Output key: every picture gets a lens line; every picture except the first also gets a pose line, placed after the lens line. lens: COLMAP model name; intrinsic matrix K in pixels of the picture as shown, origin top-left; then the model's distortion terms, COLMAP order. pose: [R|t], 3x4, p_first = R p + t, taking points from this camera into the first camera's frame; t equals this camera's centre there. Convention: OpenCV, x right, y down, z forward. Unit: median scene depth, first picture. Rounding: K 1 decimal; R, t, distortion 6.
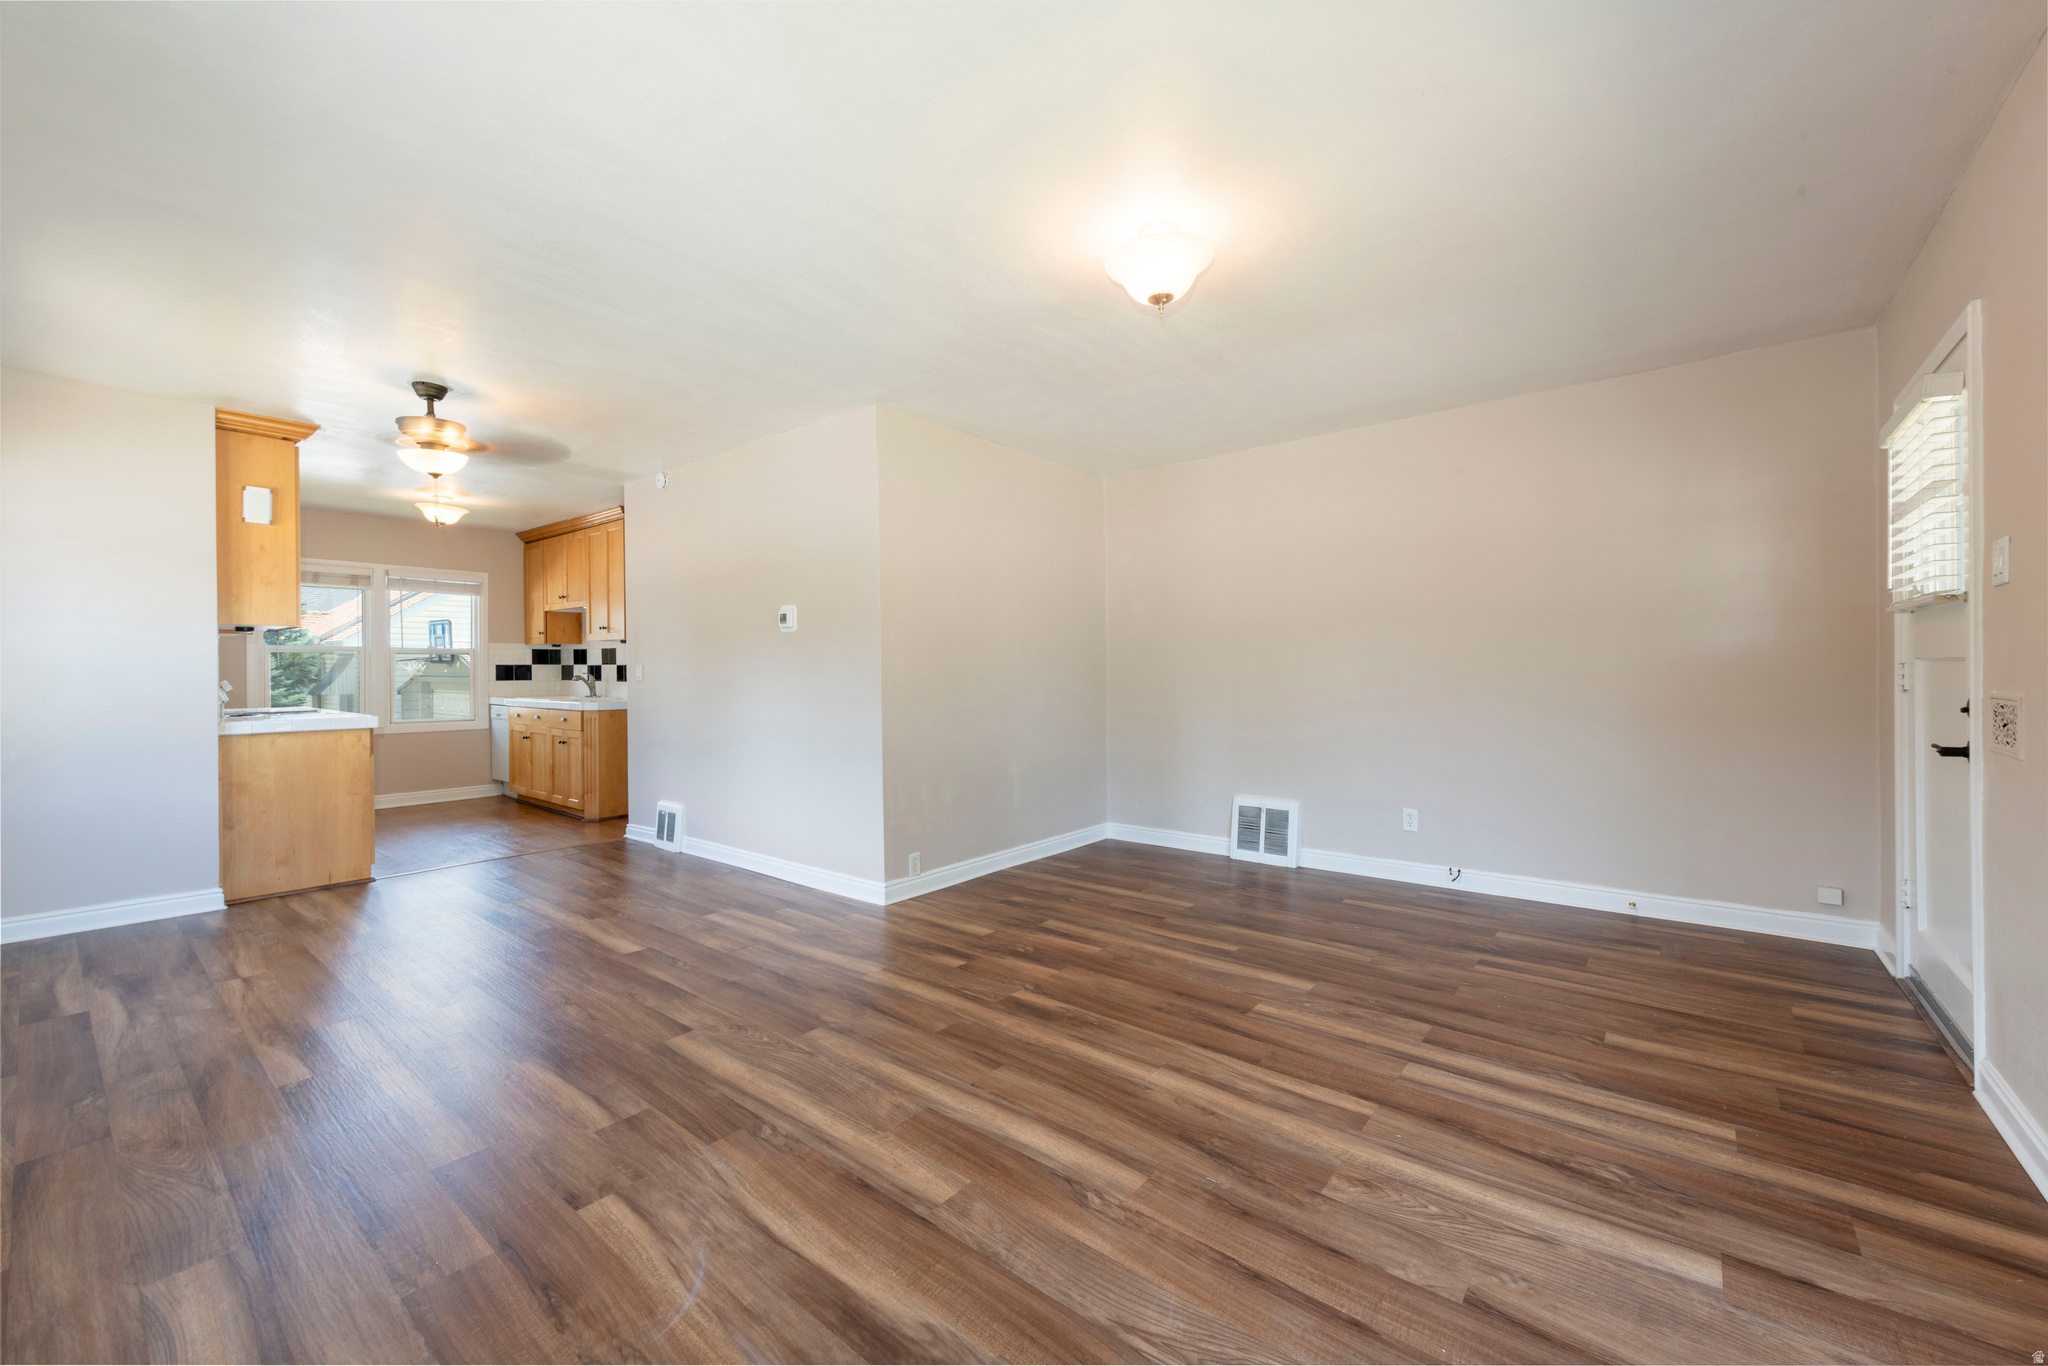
lens RADIAL K [[817.2, 0, 1024.0], [0, 817.2, 683.0], [0, 0, 1]] dist [0.020336, -0.000071]
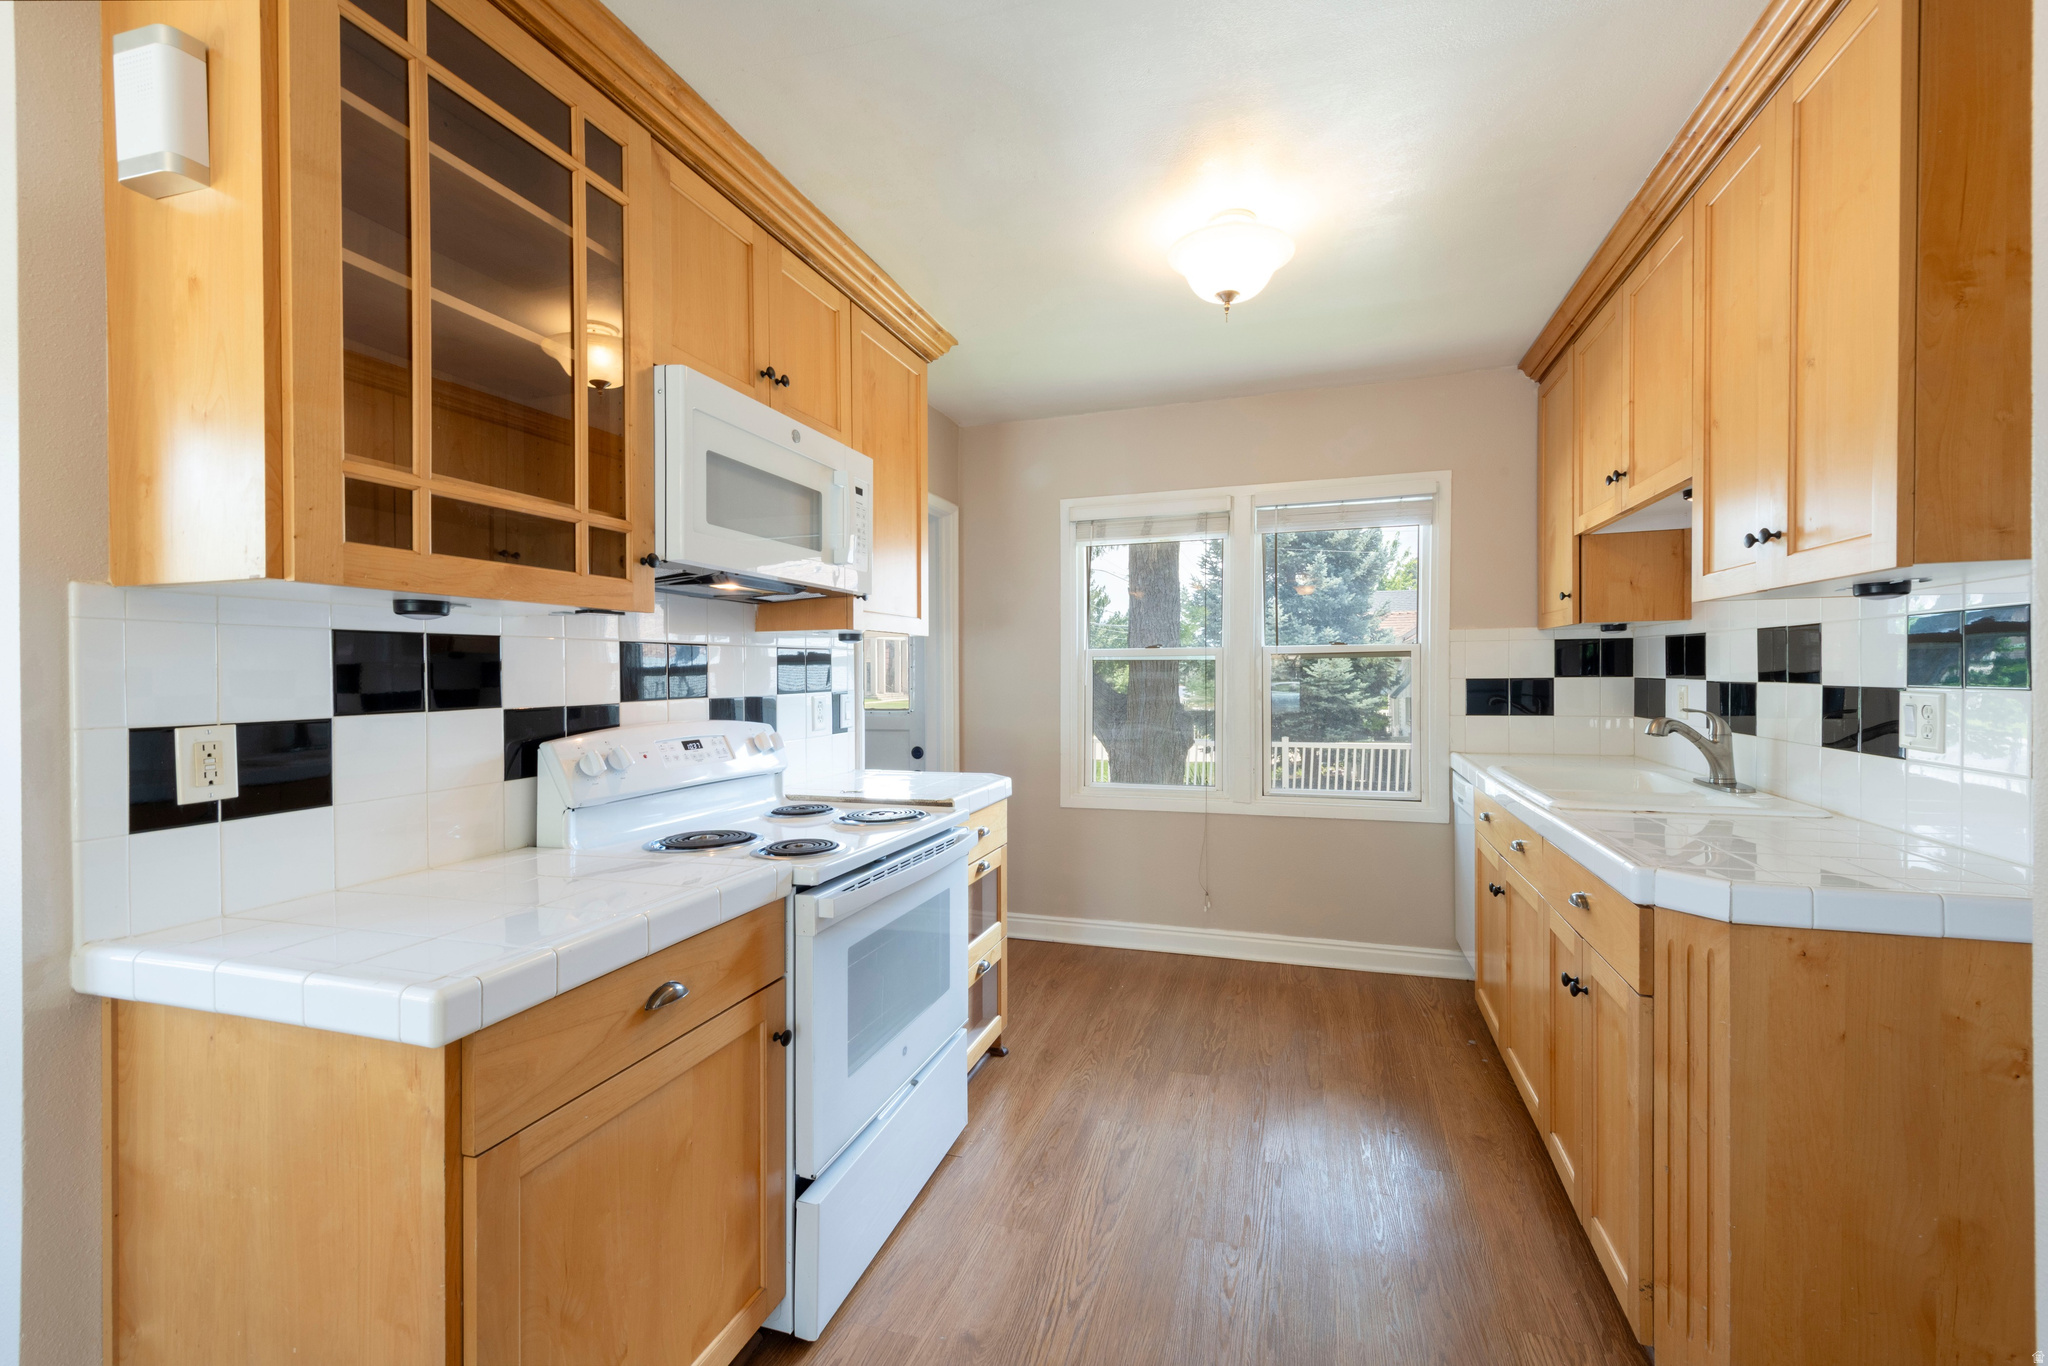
lens RADIAL K [[817.2, 0, 1024.0], [0, 817.2, 683.0], [0, 0, 1]] dist [0.020336, -0.000071]
pose [[0.356645, 0.011136, -0.934174, -0.318659], [-0.003412, 0.999938, 0.010617, -0.023708], [0.934234, -0.000599, 0.356661, 0.625911]]
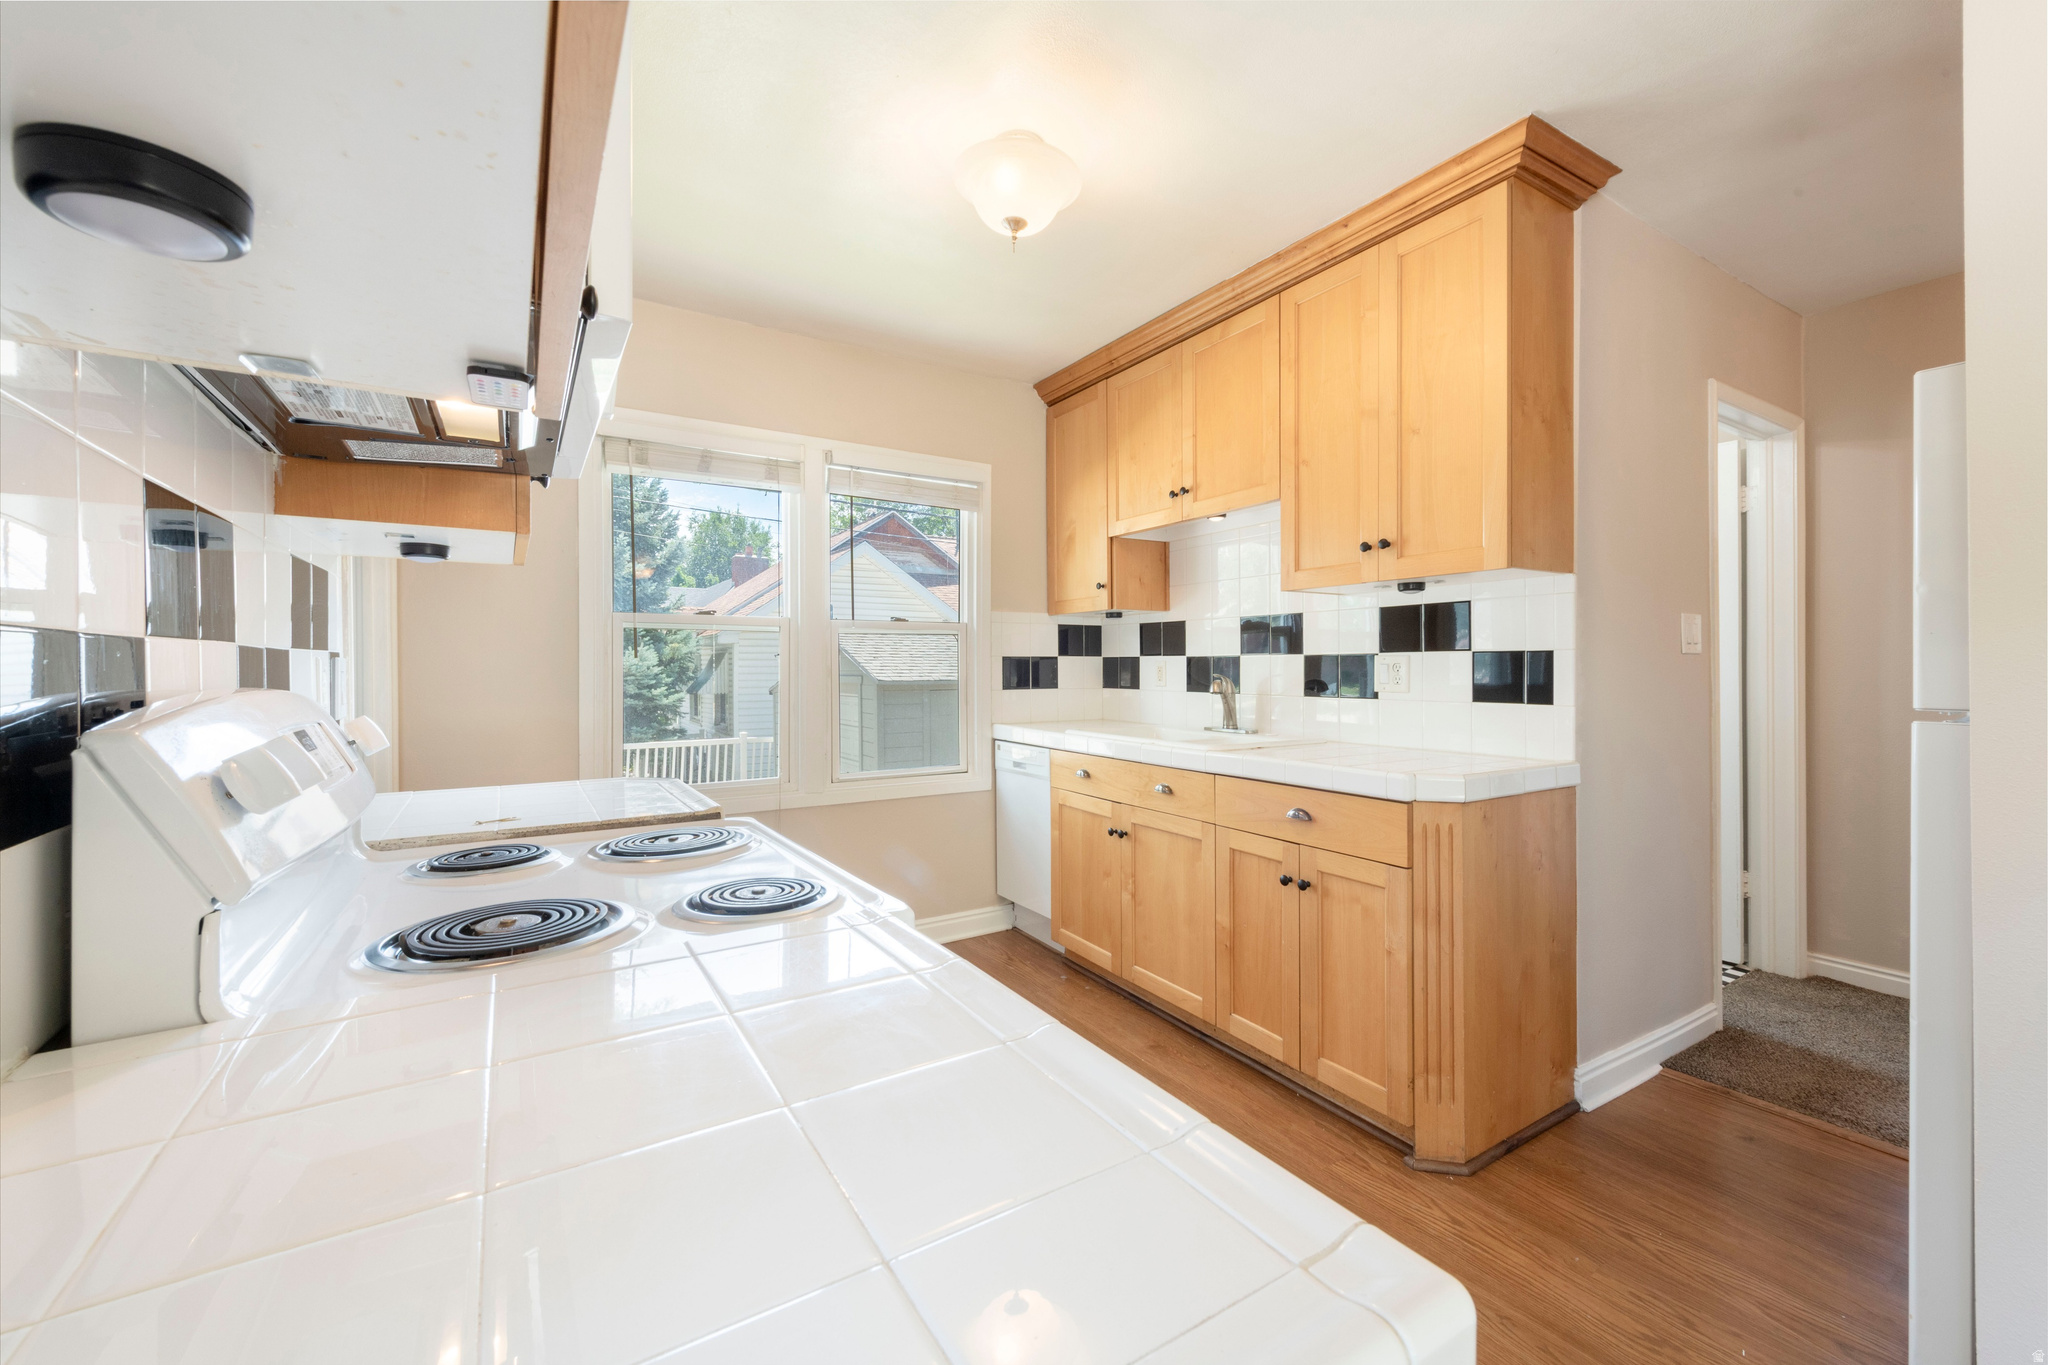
lens RADIAL K [[842.8, 0, 1013.4], [0, 842.8, 679.2], [0, 0, 1]] dist [0.034752, -0.000001]
pose [[0.941966, 0.003349, -0.335691, -0.467990], [-0.002832, 0.999994, 0.002030, -0.009989], [0.335696, -0.000961, 0.941970, 0.537821]]
